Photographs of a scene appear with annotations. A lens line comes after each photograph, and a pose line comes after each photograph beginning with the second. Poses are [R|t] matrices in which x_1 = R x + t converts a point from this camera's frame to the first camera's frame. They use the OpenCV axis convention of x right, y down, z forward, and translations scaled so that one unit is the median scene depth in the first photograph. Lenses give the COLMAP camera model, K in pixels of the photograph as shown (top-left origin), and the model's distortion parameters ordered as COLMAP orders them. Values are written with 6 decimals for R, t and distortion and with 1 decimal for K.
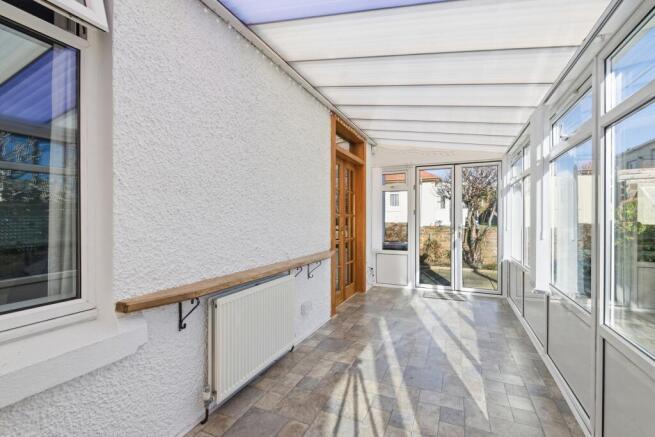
lens RADIAL K [[289.2, 0, 326.8], [0, 289.2, 218.8], [0, 0, 1]] dist [-0.014433, -0.000238]
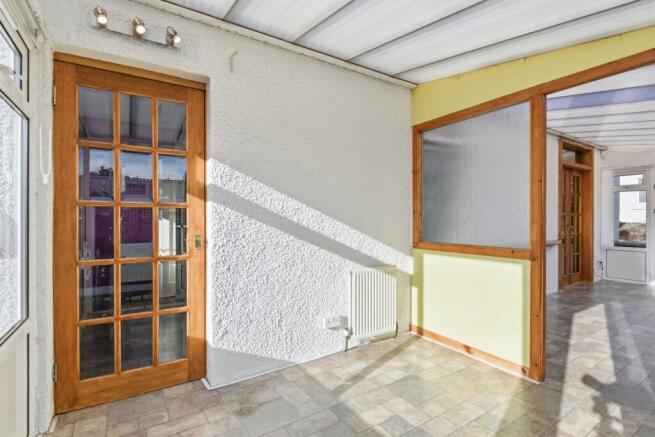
lens RADIAL K [[326.3, 0, 330.9], [0, 326.3, 216.1], [0, 0, 1]] dist [0.002961, 0.000079]
pose [[0.845039, 0.000917, -0.534704, -0.050645], [-0.000920, 1.000000, 0.000261, -0.004819], [0.534704, 0.000271, 0.845039, -0.647179]]
